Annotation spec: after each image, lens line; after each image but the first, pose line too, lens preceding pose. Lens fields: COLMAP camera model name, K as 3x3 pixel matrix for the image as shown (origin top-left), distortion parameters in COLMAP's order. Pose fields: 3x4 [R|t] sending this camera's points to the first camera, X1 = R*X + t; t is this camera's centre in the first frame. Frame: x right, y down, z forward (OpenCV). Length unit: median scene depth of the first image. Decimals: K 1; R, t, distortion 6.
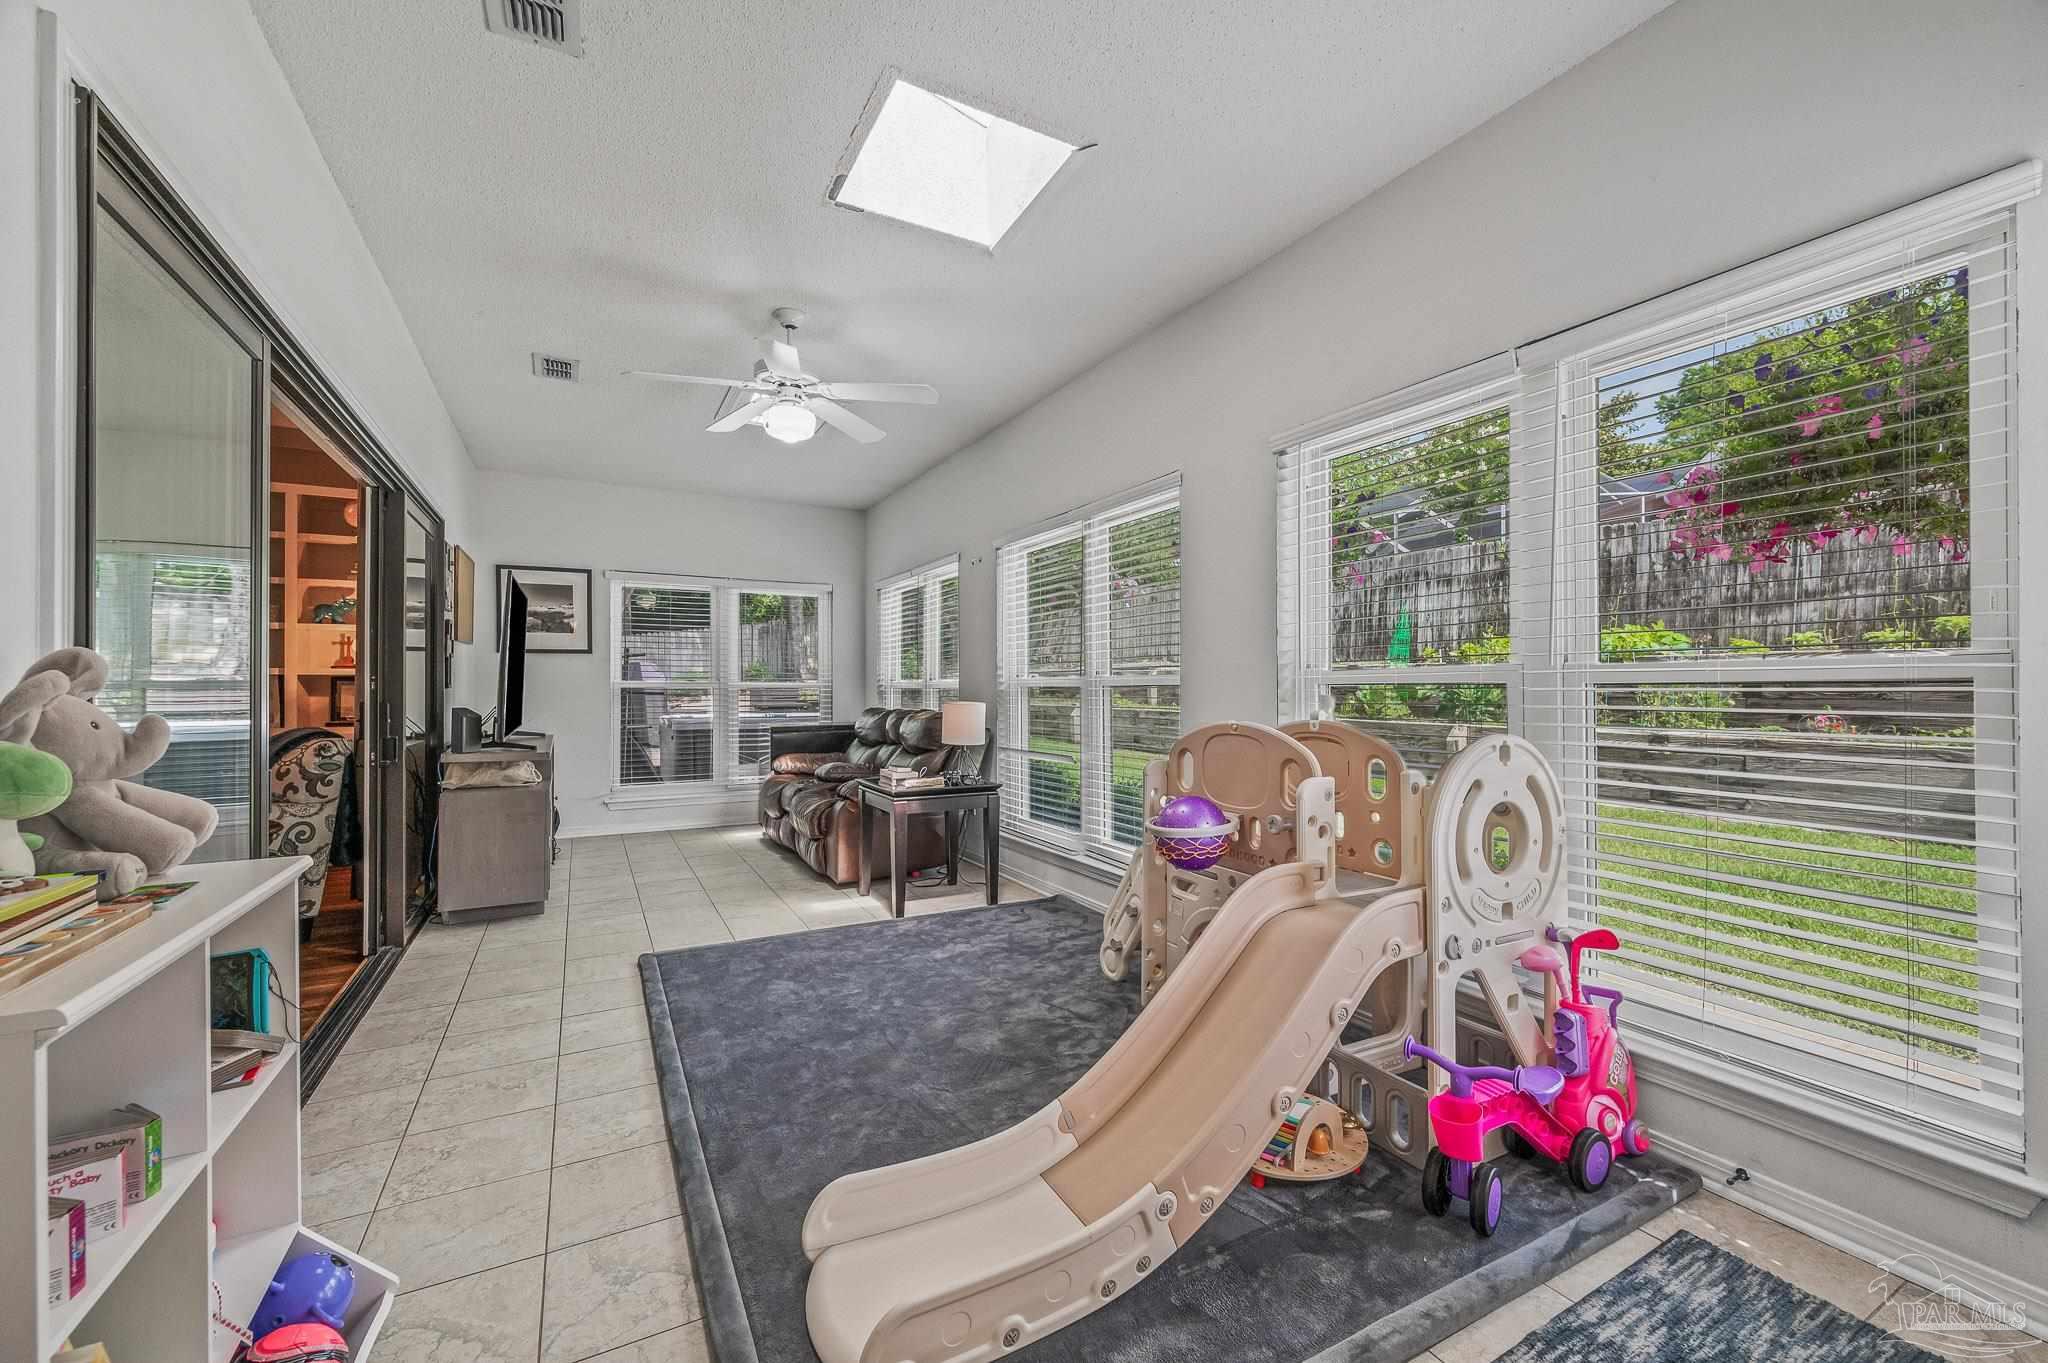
lens RADIAL K [[827.3, 0, 1034.1], [0, 827.3, 688.1], [0, 0, 1]] dist [0.002082, -0.001411]
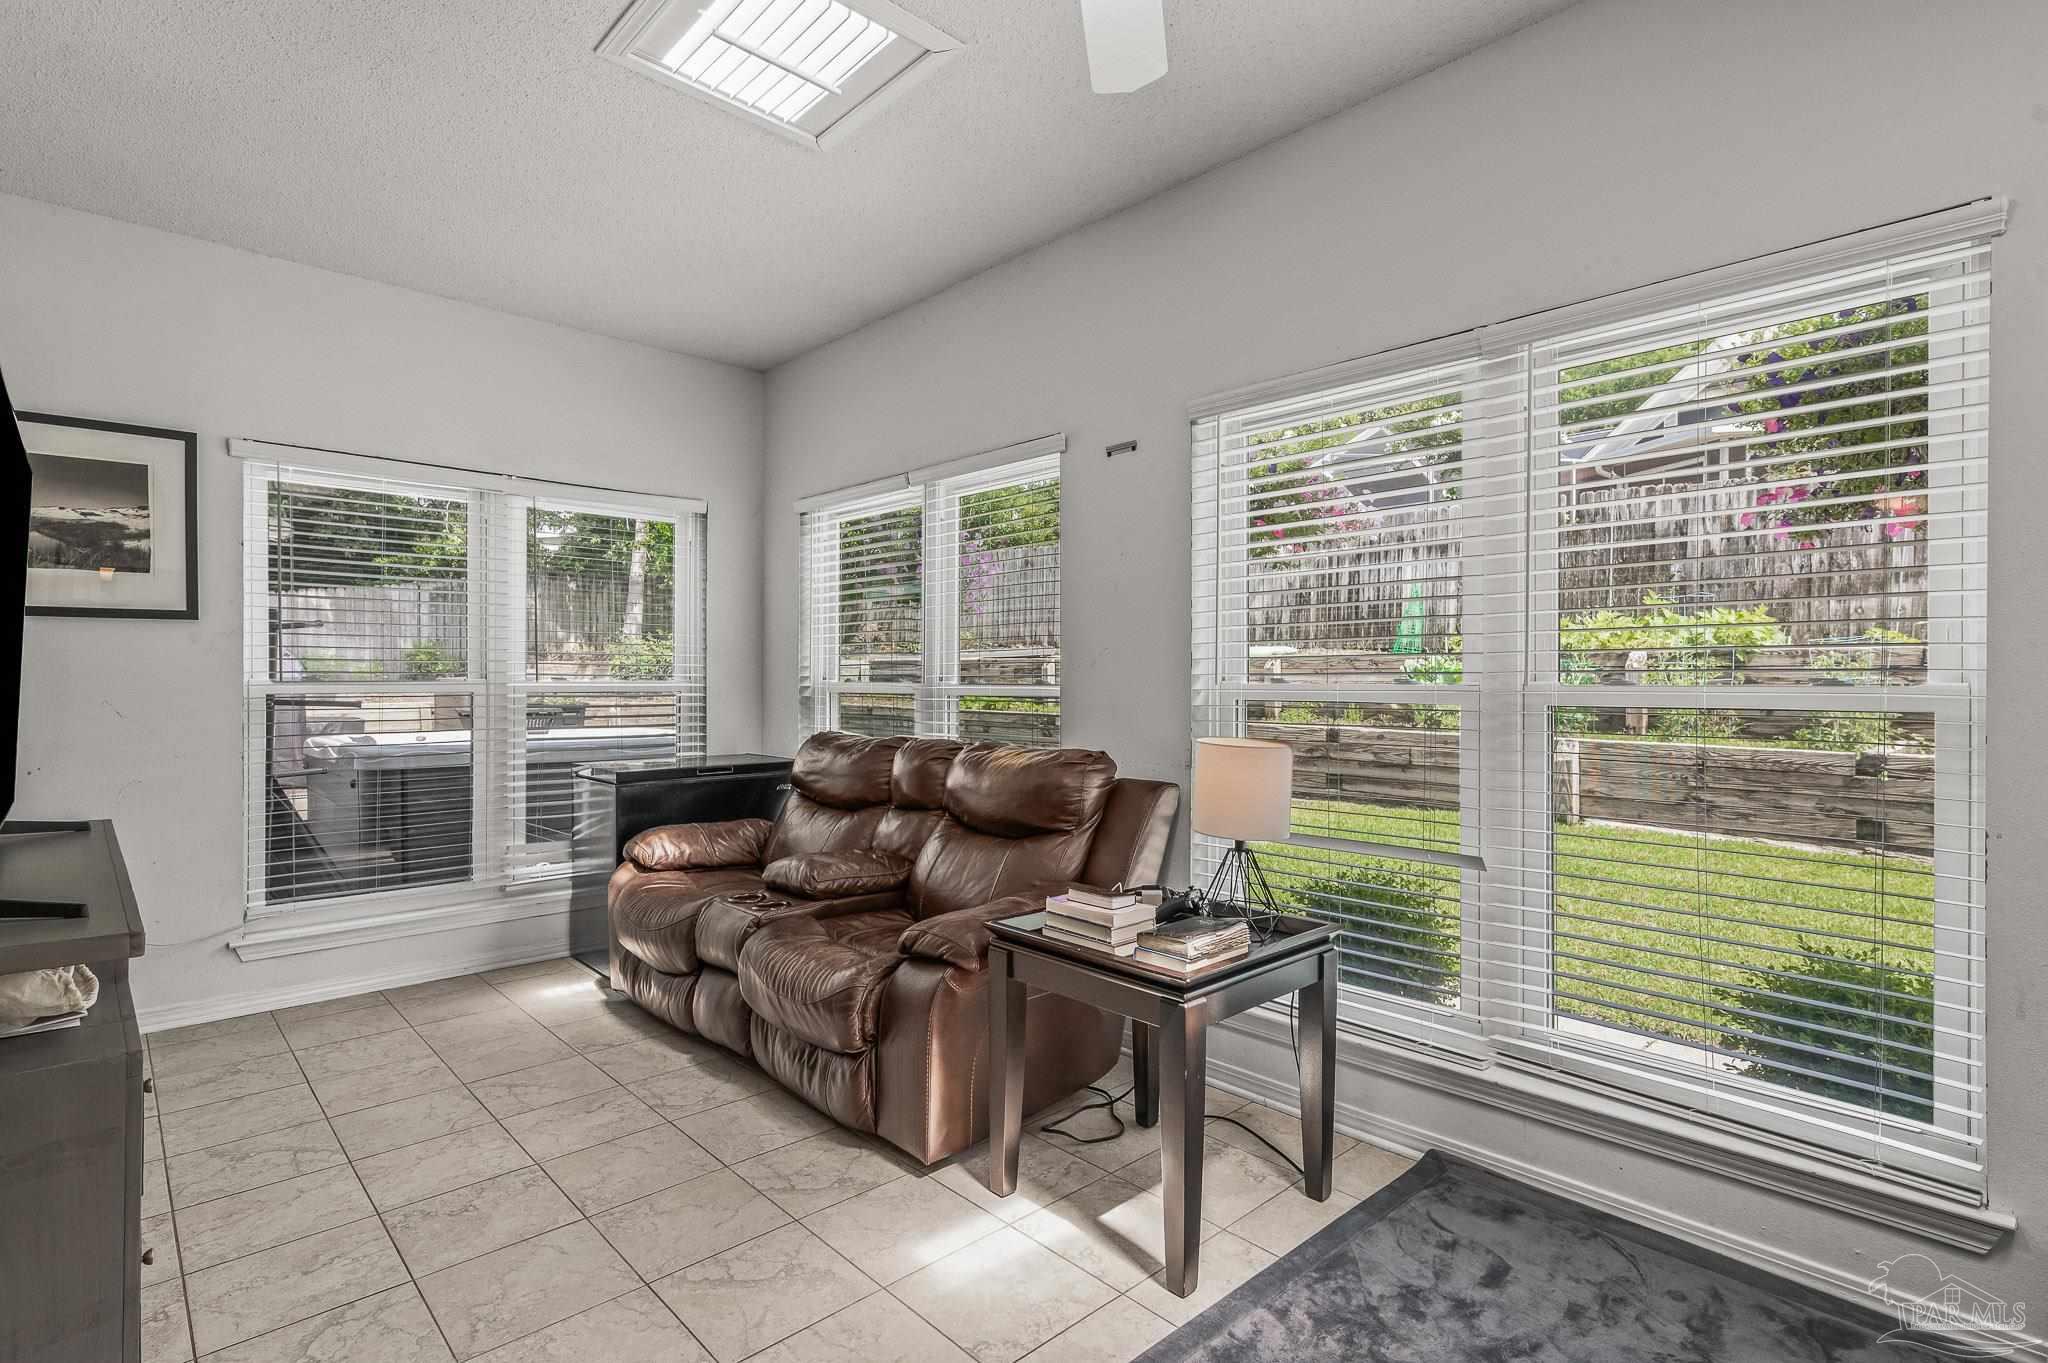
lens RADIAL K [[984.6, 0, 1025.4], [0, 984.6, 682.8], [0, 0, 1]] dist [-0.005866, 0.000786]
pose [[0.966341, 0.002620, 0.257251, -0.234075], [-0.004205, 0.999975, 0.005609, -0.011984], [-0.257230, -0.006502, 0.966328, 0.363858]]
